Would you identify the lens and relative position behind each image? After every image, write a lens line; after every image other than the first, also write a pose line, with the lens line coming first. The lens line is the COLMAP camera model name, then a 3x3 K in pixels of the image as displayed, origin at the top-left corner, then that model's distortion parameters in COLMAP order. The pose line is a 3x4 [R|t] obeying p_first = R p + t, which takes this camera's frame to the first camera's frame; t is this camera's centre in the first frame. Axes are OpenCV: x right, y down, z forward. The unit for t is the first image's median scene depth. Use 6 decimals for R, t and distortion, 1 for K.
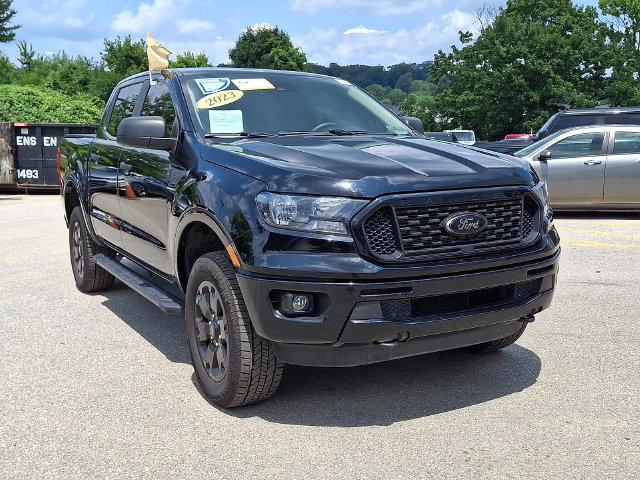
lens RADIAL K [[754.6, 0, 325.7], [0, 754.6, 212.6], [0, 0, 1]] dist [0.045784, 0.000000]
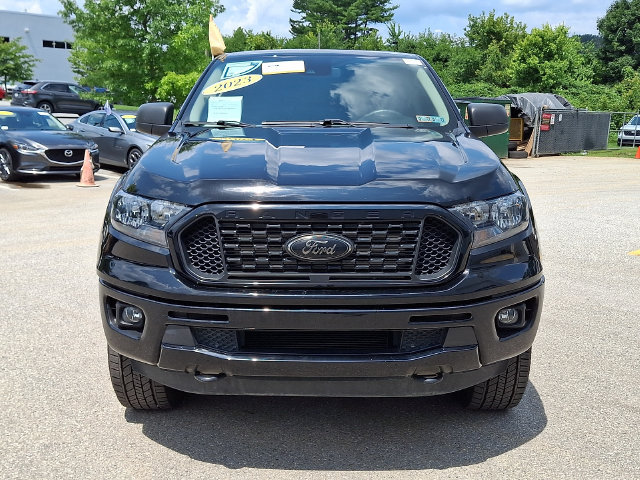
lens RADIAL K [[754.6, 0, 314.5], [0, 754.6, 237.8], [0, 0, 1]] dist [0.045784, 0.000000]
pose [[0.859439, 0.104229, -0.500500, 0.564548], [-0.072420, 0.993945, 0.082633, -0.059065], [0.506083, -0.034771, 0.861784, 0.305807]]
